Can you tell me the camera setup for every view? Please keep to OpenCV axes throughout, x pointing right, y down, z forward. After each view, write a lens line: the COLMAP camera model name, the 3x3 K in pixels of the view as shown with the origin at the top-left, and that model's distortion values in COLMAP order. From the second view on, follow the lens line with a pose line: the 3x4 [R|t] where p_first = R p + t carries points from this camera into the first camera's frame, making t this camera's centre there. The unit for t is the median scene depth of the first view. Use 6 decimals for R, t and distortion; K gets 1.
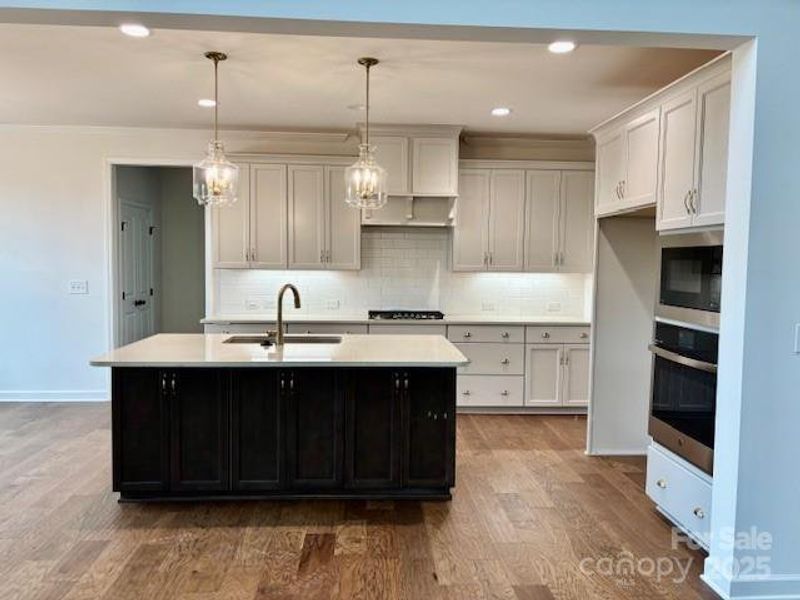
lens RADIAL K [[612.2, 0, 399.5], [0, 612.2, 300.5], [0, 0, 1]] dist [0.036282, -0.041073]
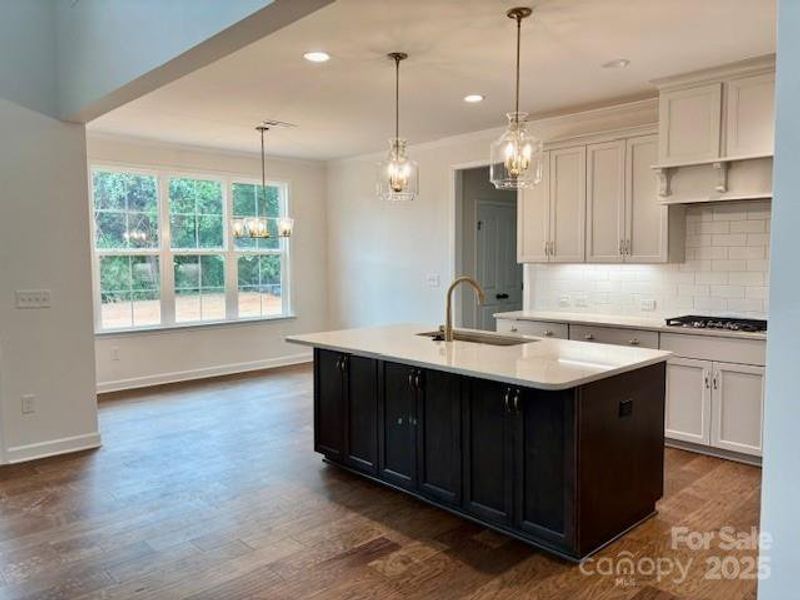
lens RADIAL K [[612.2, 0, 400.1], [0, 612.2, 297.6], [0, 0, 1]] dist [0.036282, -0.041073]
pose [[0.644967, 0.034238, -0.763443, 0.493342], [-0.034751, 0.999276, 0.015456, -0.008096], [0.763420, 0.016562, 0.645690, 0.332041]]
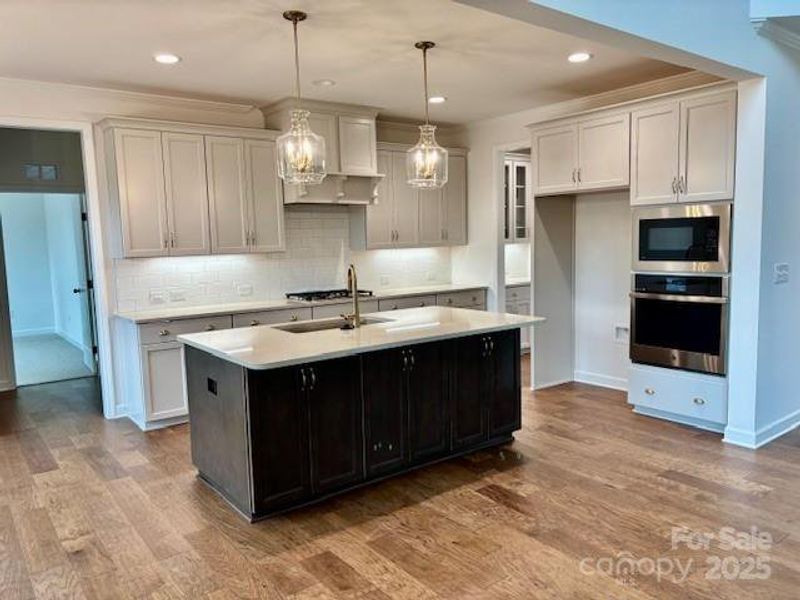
lens RADIAL K [[612.2, 0, 411.9], [0, 612.2, 302.4], [0, 0, 1]] dist [0.036282, -0.041073]
pose [[0.824088, -0.094954, 0.558447, -0.681394], [0.075884, 0.995470, 0.057281, -0.016224], [-0.561356, -0.004828, 0.827560, 0.146153]]
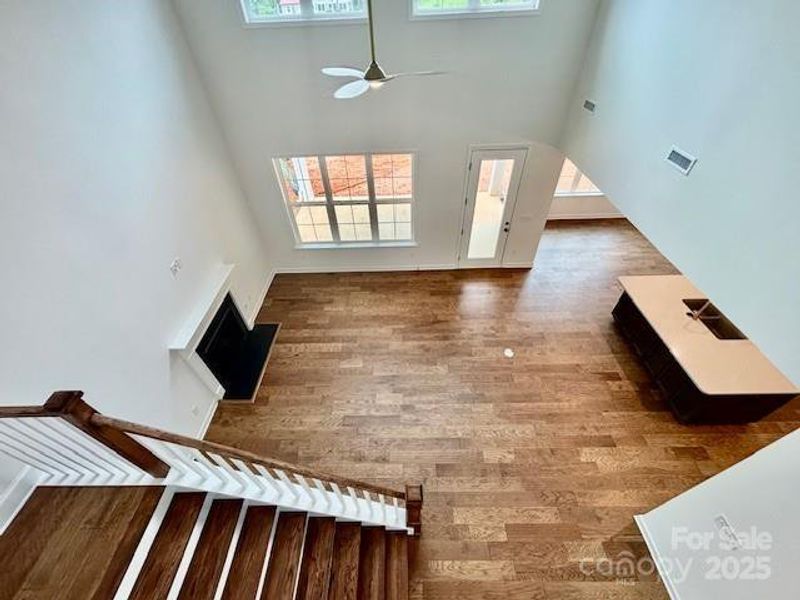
lens RADIAL K [[323.1, 0, 397.4], [0, 323.1, 300.6], [0, 0, 1]] dist [0.004406, 0.000530]
pose [[-0.066531, 0.677108, -0.732870, 0.676080], [-0.034681, 0.732485, 0.679900, -0.725779], [0.997181, 0.070651, -0.025250, -0.012920]]
